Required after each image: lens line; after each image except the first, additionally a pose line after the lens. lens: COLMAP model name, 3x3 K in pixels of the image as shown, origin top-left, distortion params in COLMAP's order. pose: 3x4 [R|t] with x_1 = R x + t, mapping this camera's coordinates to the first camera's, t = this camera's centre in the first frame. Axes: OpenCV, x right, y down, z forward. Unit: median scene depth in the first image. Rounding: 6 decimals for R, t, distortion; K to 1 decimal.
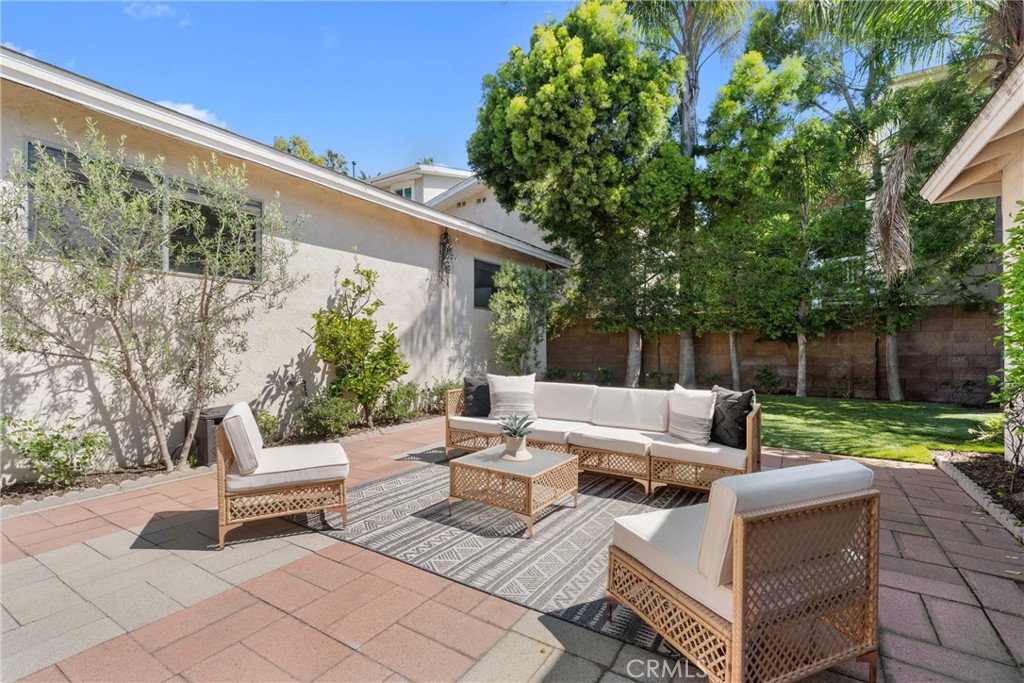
lens RADIAL K [[467.9, 0, 519.2], [0, 467.9, 343.1], [0, 0, 1]] dist [-0.003565, 0.000223]
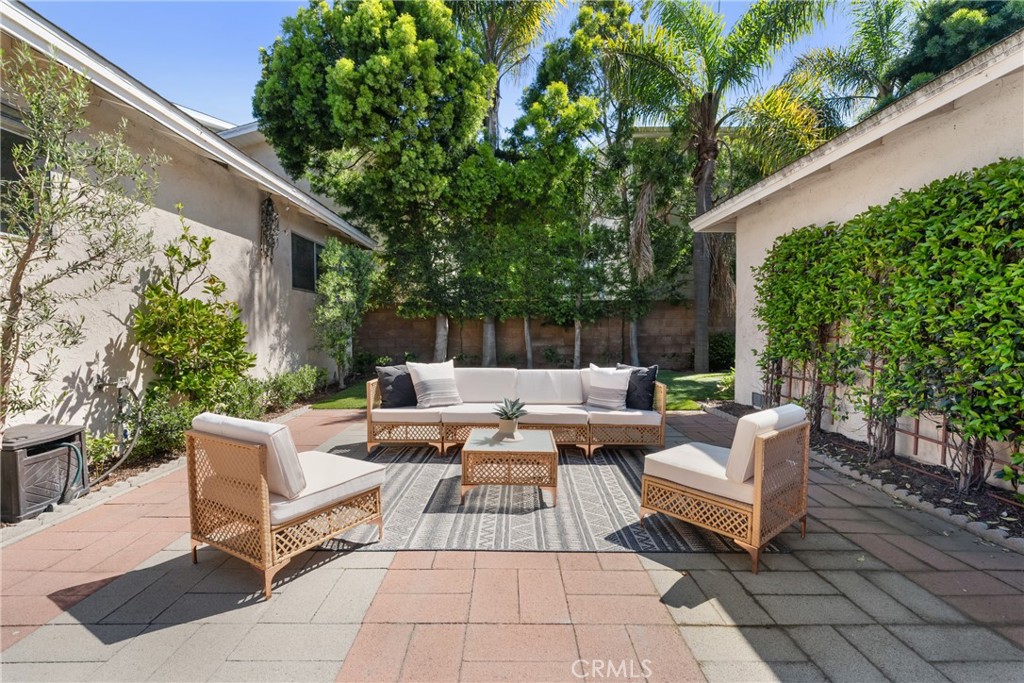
lens RADIAL K [[465.6, 0, 512.0], [0, 465.6, 341.5], [0, 0, 1]] dist [-0.000331, 0.000709]
pose [[0.847652, -0.019197, 0.530205, -0.223198], [0.001549, 0.999430, 0.033710, -0.005036], [-0.530550, -0.027753, 0.847199, 0.042369]]
